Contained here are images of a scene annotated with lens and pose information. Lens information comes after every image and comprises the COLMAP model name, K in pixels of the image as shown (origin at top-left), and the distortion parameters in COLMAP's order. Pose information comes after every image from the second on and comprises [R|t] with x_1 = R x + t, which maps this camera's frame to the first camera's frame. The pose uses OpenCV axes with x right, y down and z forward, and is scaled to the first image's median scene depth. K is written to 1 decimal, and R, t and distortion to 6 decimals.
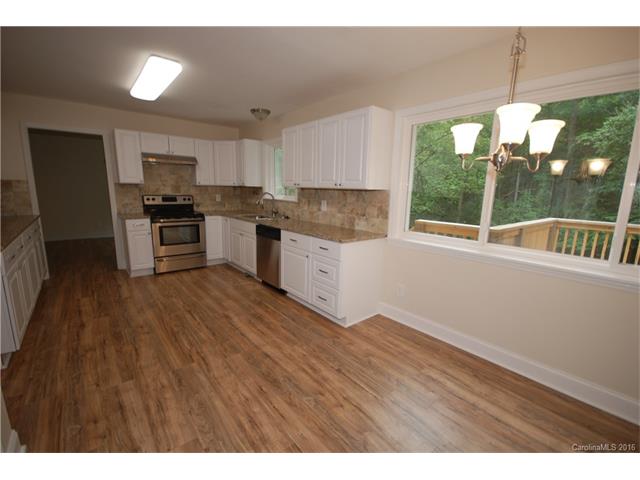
lens RADIAL K [[281.6, 0, 322.9], [0, 281.6, 241.2], [0, 0, 1]] dist [0.000019, -0.002117]
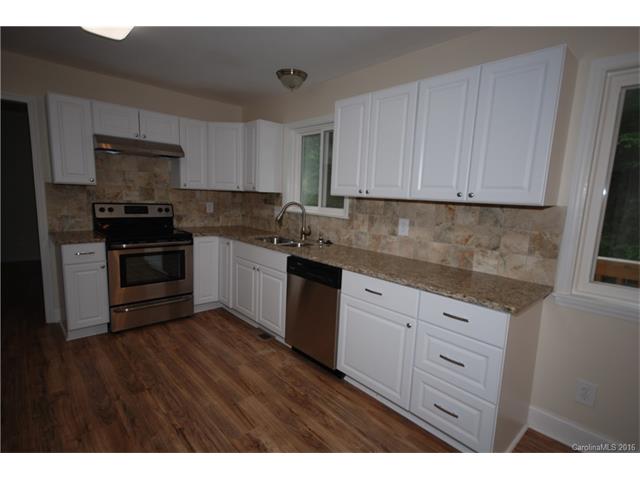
lens RADIAL K [[327.8, 0, 322.1], [0, 327.8, 241.6], [0, 0, 1]] dist [0.012898, -0.001448]
pose [[0.998655, 0.011168, 0.050637, -0.195858], [-0.009237, 0.999227, -0.038222, -0.063148], [-0.051025, 0.037703, 0.997985, 0.286968]]
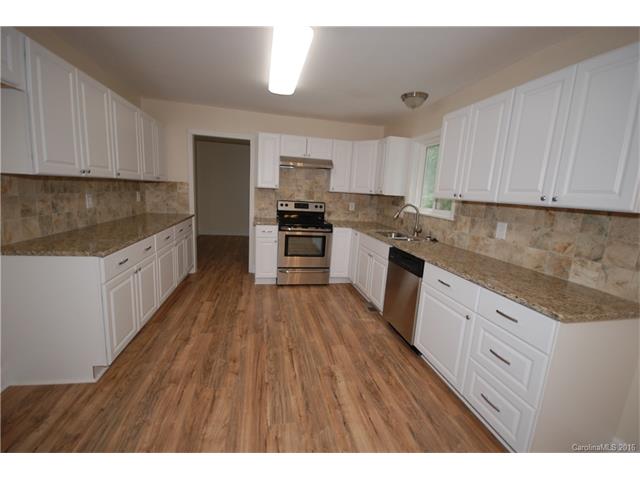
lens RADIAL K [[281.6, 0, 321.9], [0, 281.6, 240.9], [0, 0, 1]] dist [0.000019, -0.002117]
pose [[0.881700, 0.110158, -0.458771, -0.054918], [-0.122987, 0.992406, 0.001927, -0.053069], [0.455500, 0.054724, 0.888552, 0.252664]]
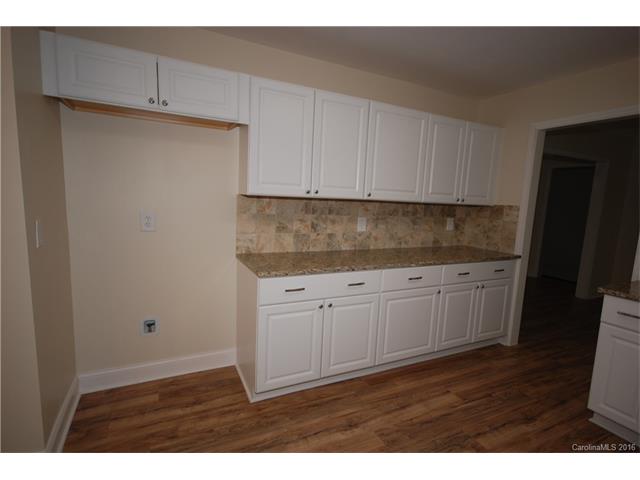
lens RADIAL K [[327.8, 0, 324.2], [0, 327.8, 243.1], [0, 0, 1]] dist [0.012898, -0.001448]
pose [[-0.232298, 0.099485, -0.967544, -0.115008], [-0.228063, 0.961452, 0.153615, -0.134353], [0.945529, 0.256345, -0.200654, 0.681574]]
